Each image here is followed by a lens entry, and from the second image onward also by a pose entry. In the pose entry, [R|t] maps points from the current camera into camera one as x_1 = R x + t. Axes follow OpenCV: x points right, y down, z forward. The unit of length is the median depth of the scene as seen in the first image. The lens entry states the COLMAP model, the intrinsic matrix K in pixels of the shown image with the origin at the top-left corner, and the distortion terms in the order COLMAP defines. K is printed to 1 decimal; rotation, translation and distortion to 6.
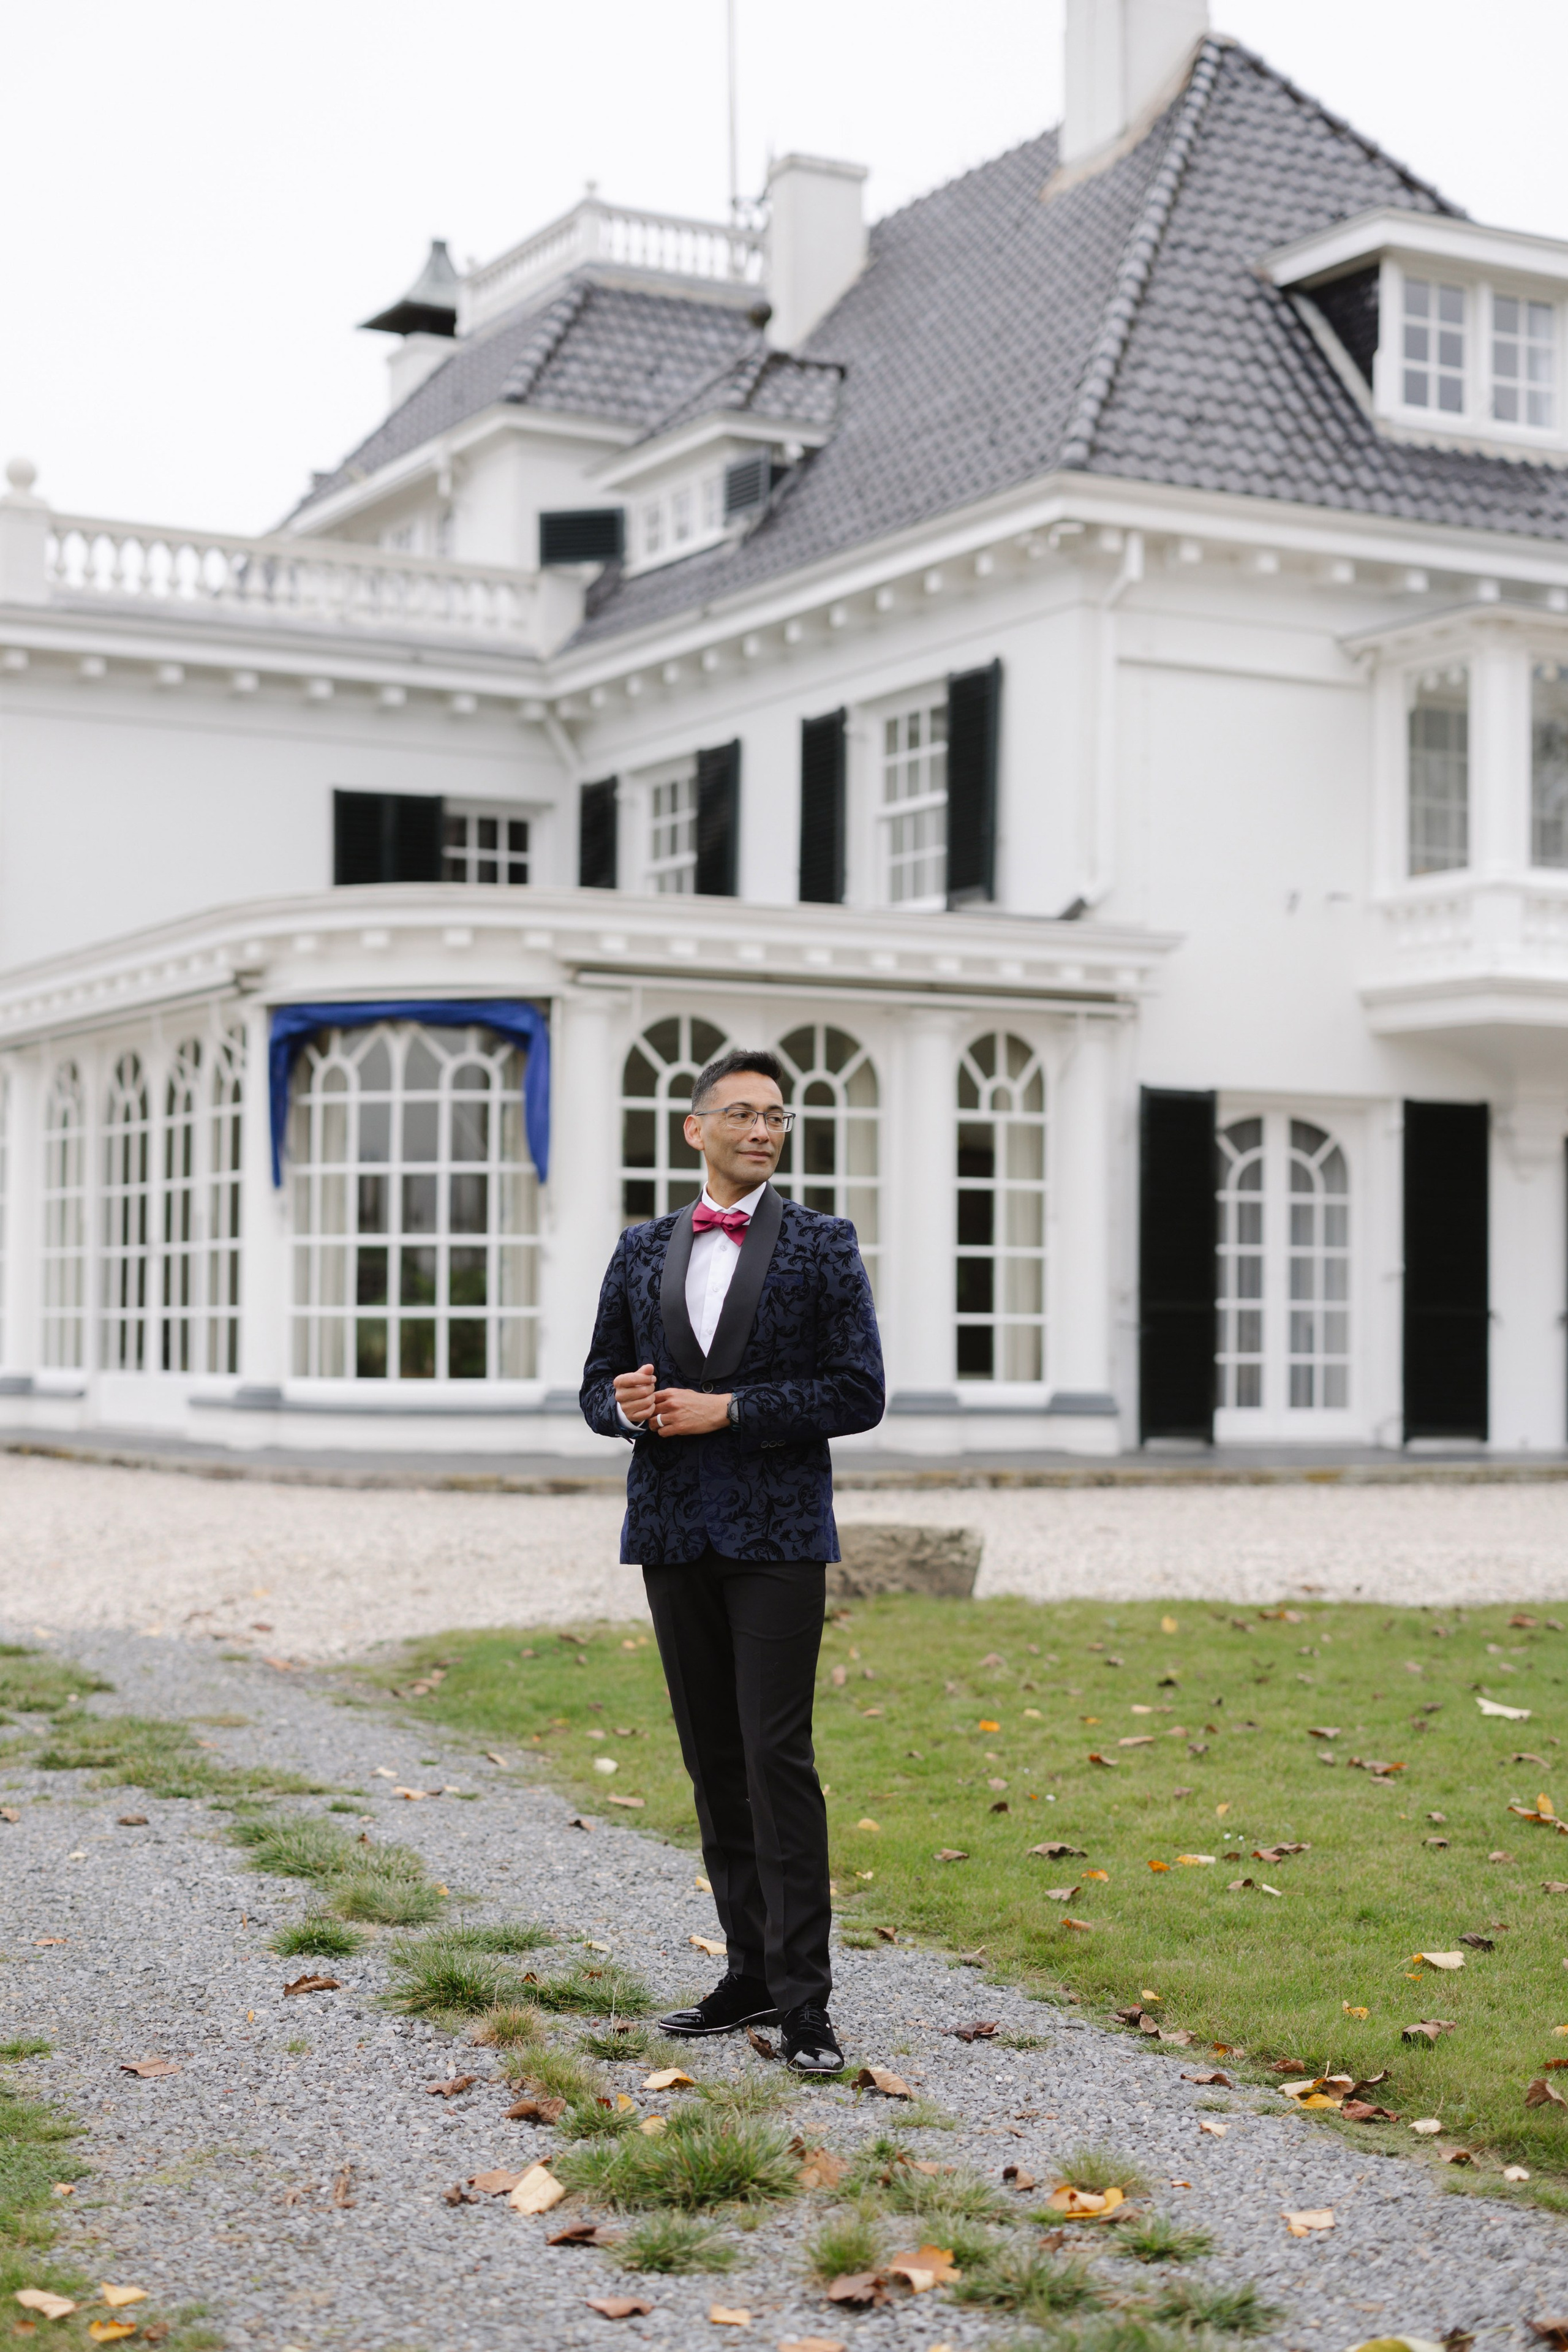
lens RADIAL K [[3467.6, 0, 784.0], [0, 3467.6, 1176.0], [0, 0, 1]] dist [0.025179, -0.019647]
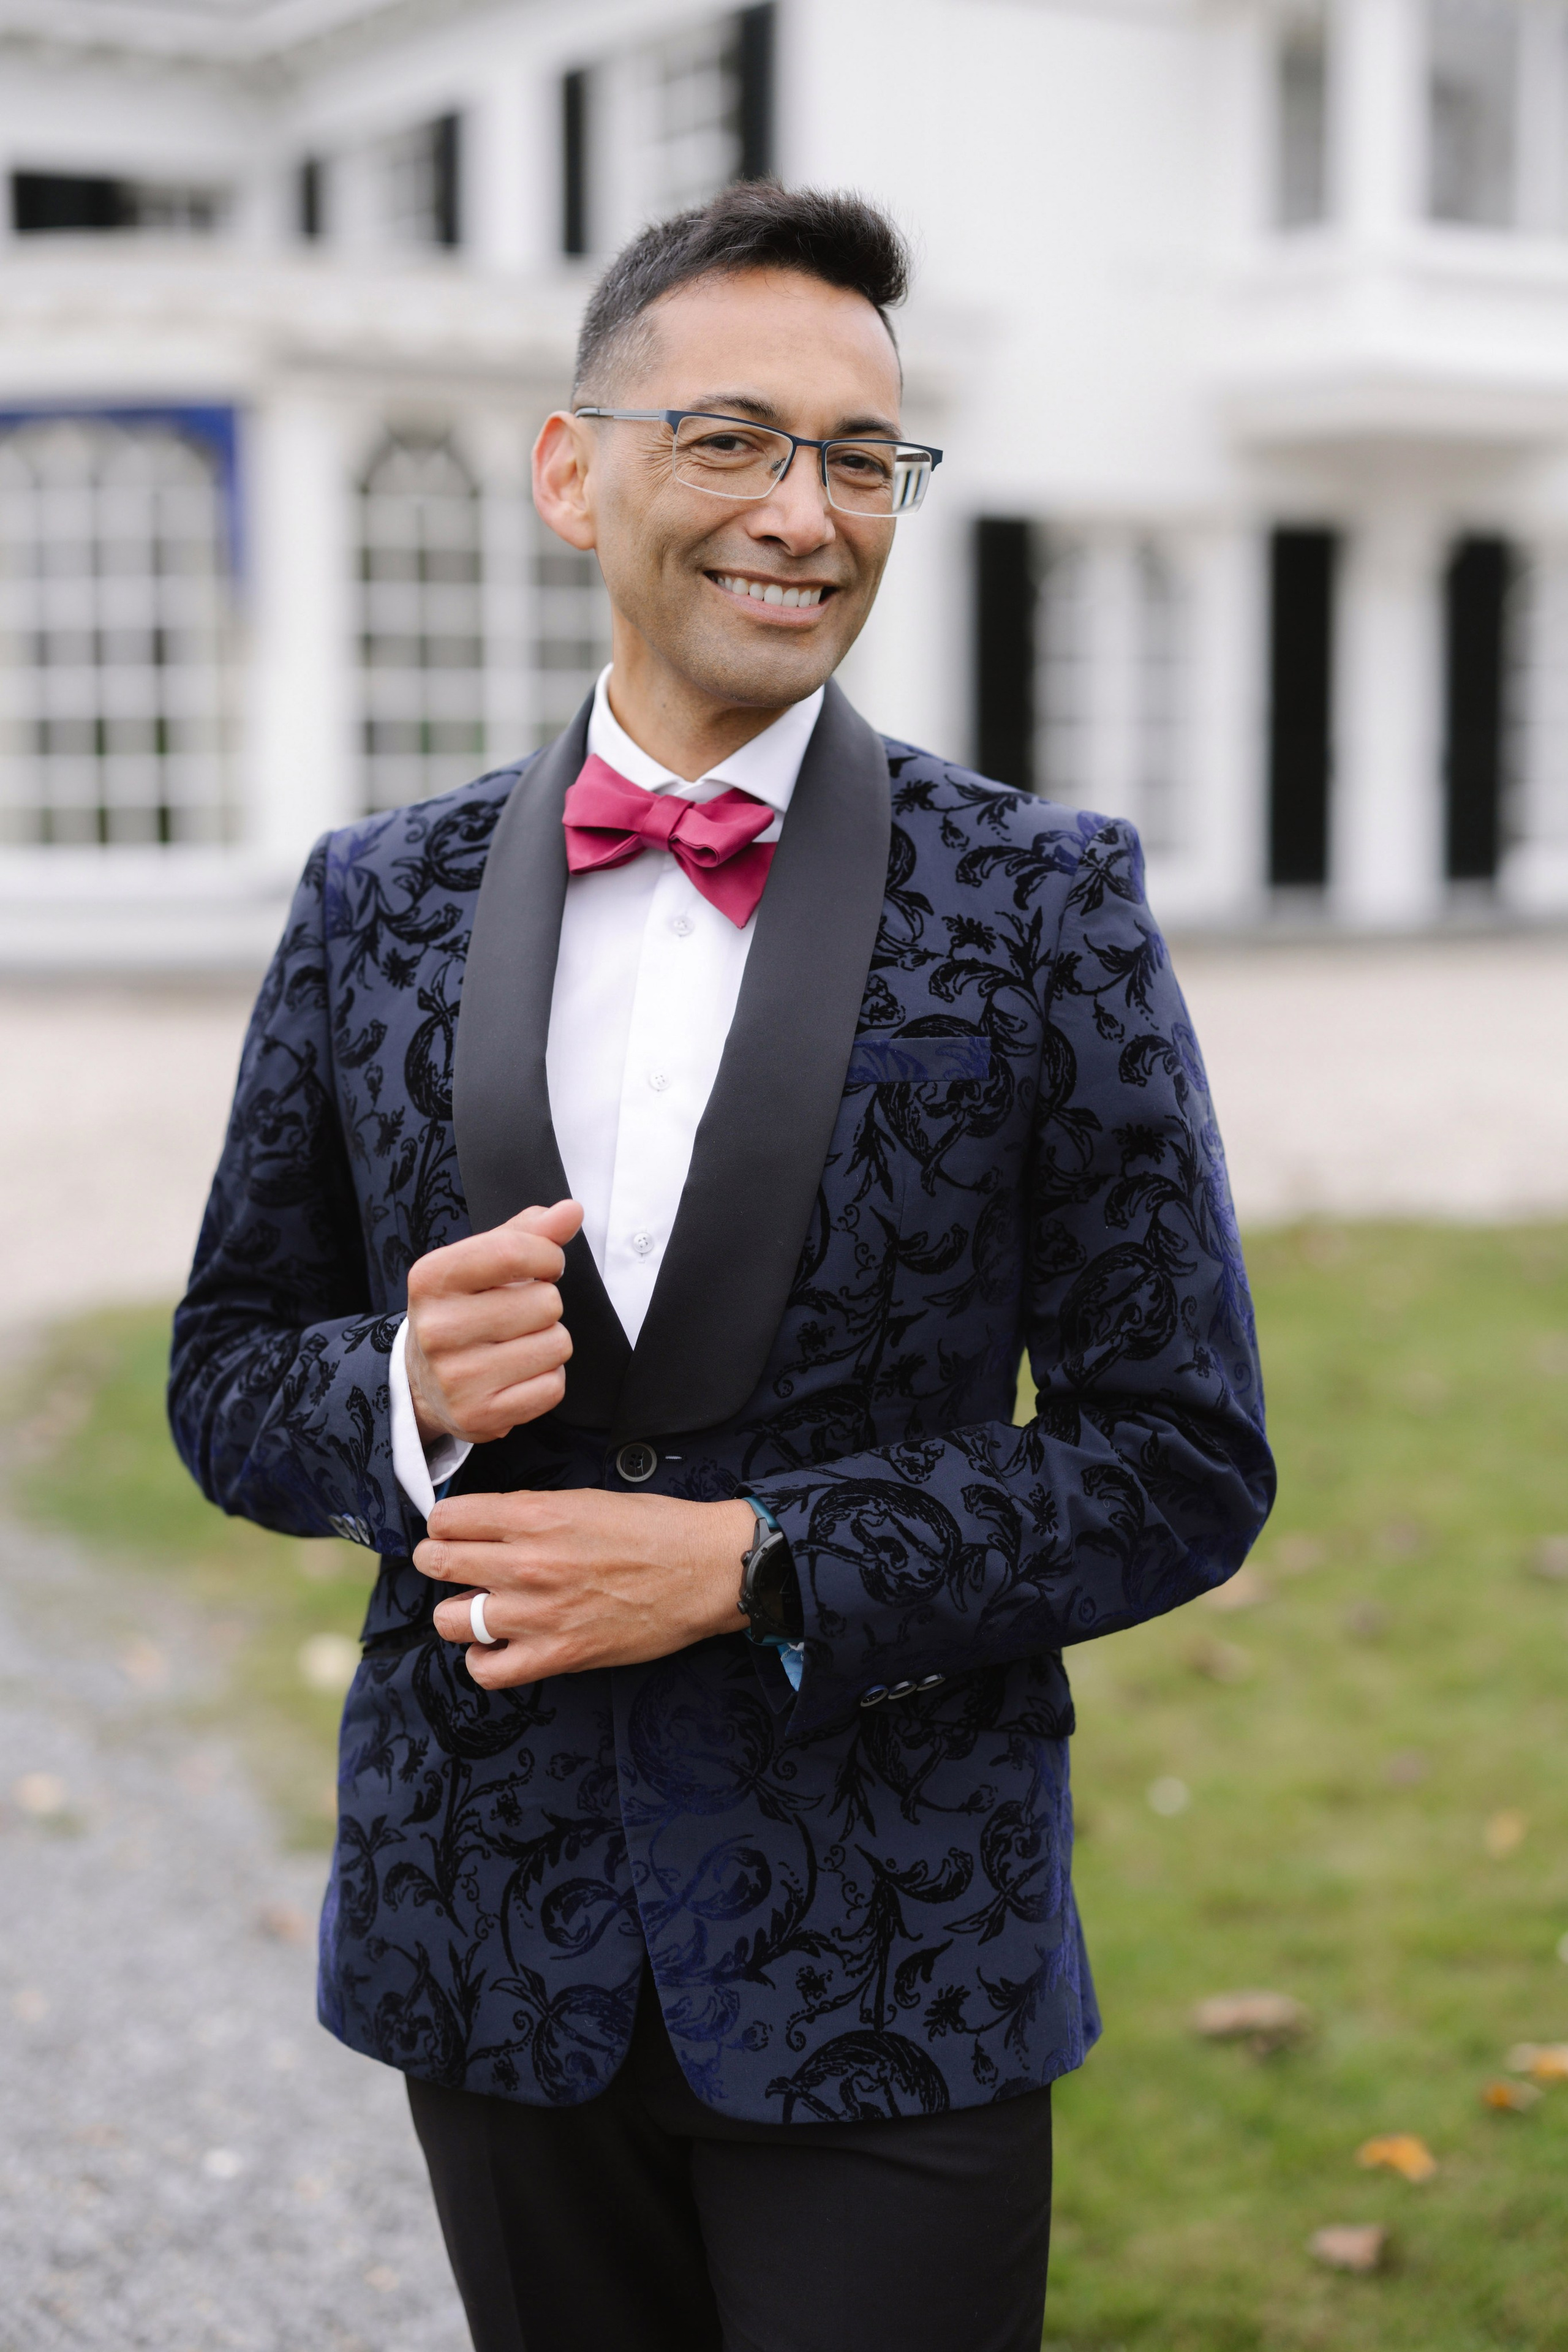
lens RADIAL K [[3281.4, 0, 784.0], [0, 3281.4, 1176.0], [0, 0, 1]] dist [-0.027743, -0.013732]
pose [[0.996503, -0.019790, 0.081175, -0.030718], [0.005563, 0.985103, 0.171878, -0.004537], [-0.083367, -0.170825, 0.981768, 0.737921]]
